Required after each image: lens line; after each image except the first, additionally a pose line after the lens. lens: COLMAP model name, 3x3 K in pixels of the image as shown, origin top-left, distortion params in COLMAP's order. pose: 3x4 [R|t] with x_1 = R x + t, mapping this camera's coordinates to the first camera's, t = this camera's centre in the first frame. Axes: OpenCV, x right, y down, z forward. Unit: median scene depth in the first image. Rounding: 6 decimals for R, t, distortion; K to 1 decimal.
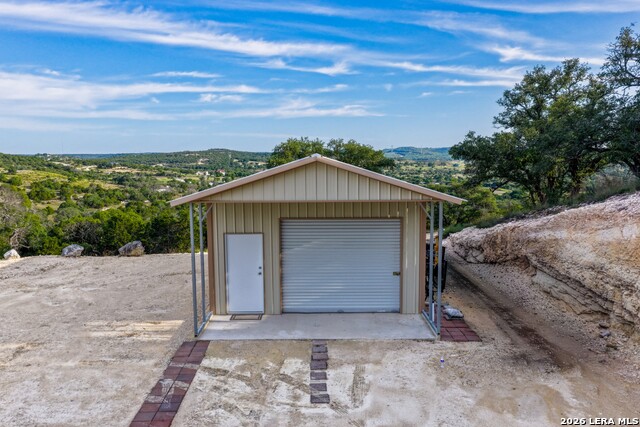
lens RADIAL K [[527.4, 0, 321.2], [0, 527.4, 184.9], [0, 0, 1]] dist [-0.000825, 0.015087]
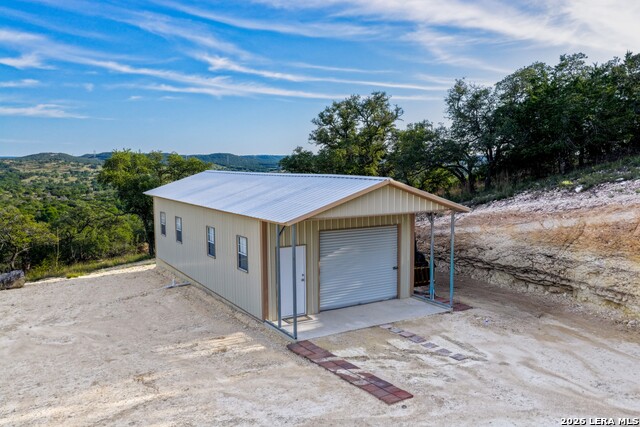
lens RADIAL K [[524.6, 0, 320.0], [0, 524.6, 213.5], [0, 0, 1]] dist [0.009233, -0.000784]
pose [[0.859353, -0.048622, 0.509067, -0.656636], [0.026628, 0.998374, 0.050406, -0.032746], [-0.510690, -0.029761, 0.859250, 0.008957]]
